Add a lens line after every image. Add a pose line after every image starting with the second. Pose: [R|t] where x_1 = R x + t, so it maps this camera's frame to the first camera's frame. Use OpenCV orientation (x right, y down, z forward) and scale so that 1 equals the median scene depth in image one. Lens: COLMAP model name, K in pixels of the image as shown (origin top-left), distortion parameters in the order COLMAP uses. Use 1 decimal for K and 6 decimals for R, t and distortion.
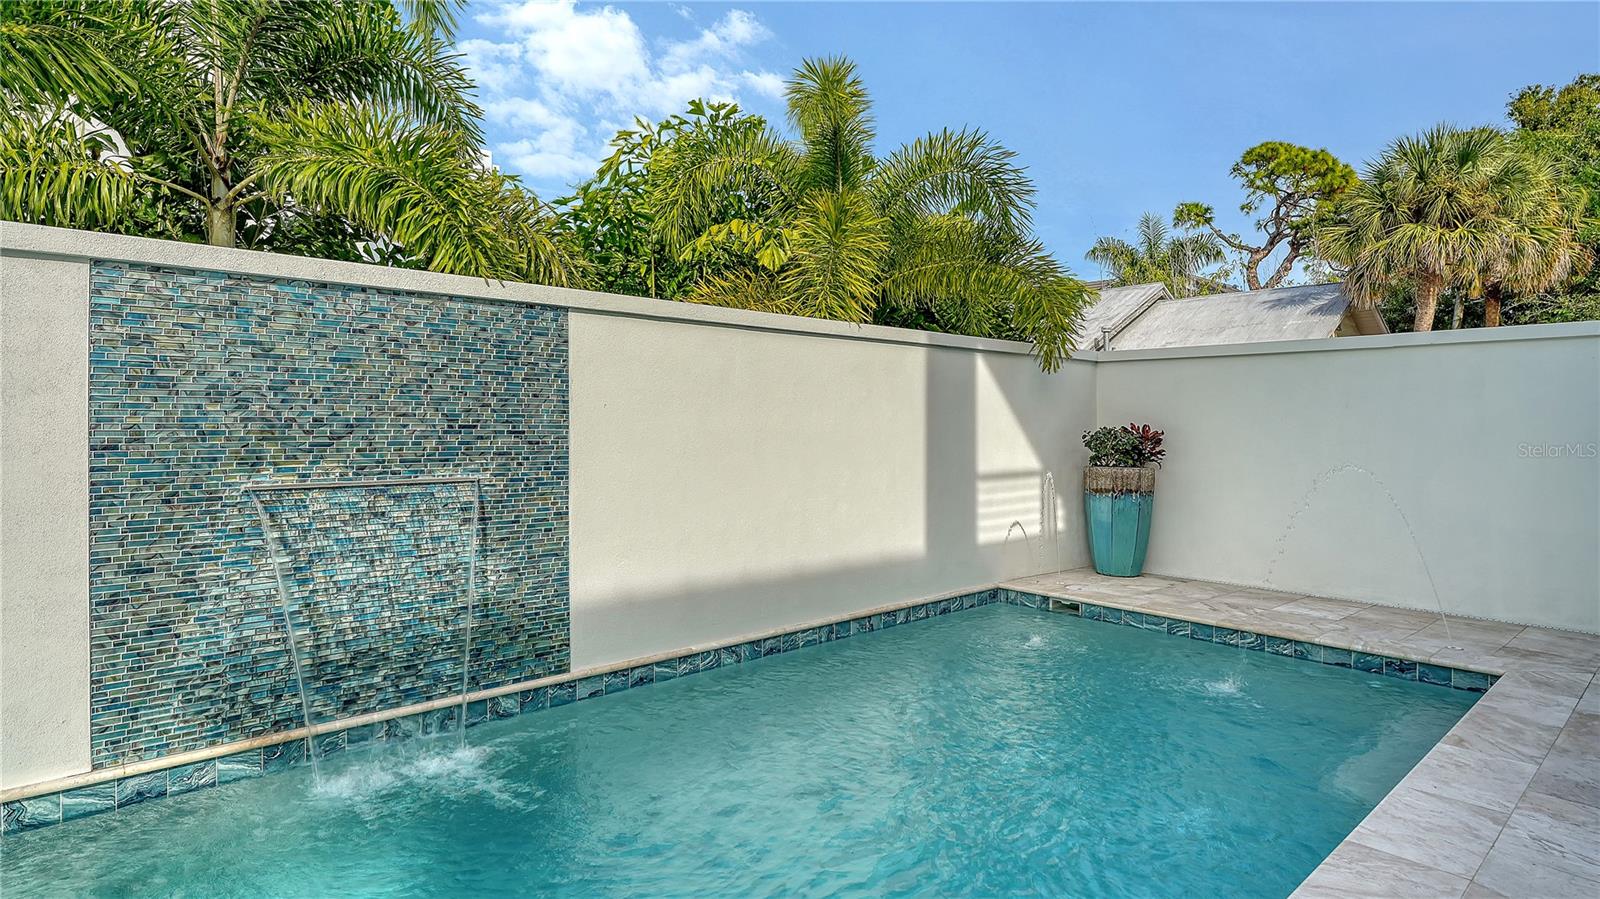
lens RADIAL K [[831.4, 0, 800.0], [0, 831.4, 449.5], [0, 0, 1]] dist [-0.001405, -0.001420]
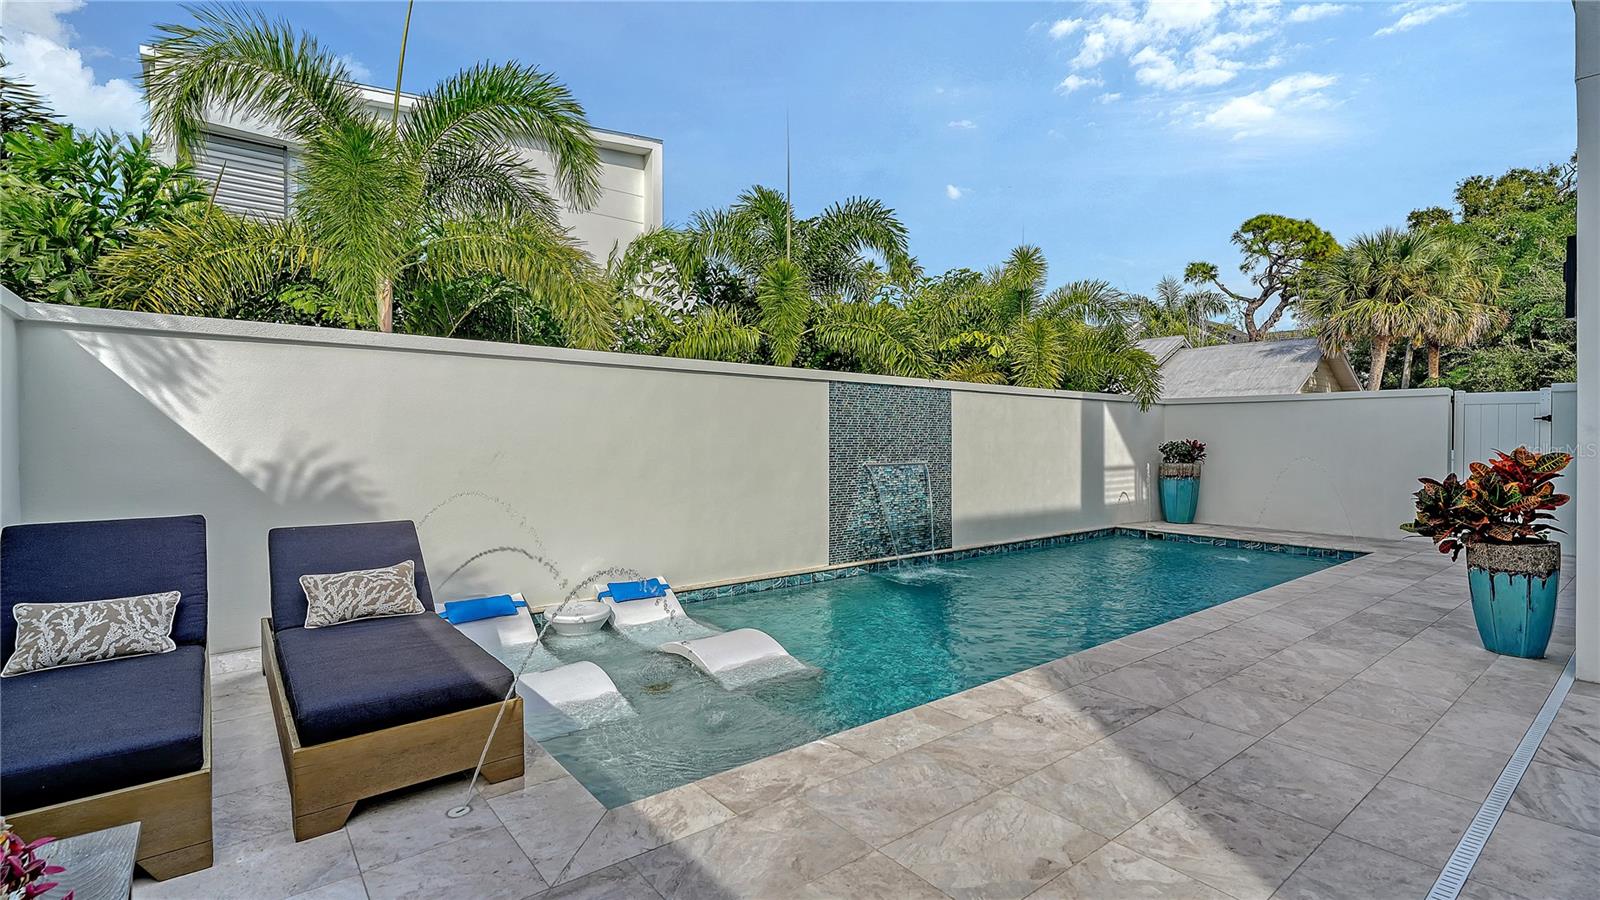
lens RADIAL K [[731.8, 0, 803.7], [0, 731.8, 460.5], [0, 0, 1]] dist [0.000305, 0.000422]
pose [[0.998943, 0.000957, -0.045965, -0.353858], [-0.001027, 0.999998, -0.001501, 0.017609], [0.045964, 0.001546, 0.998942, -0.616644]]
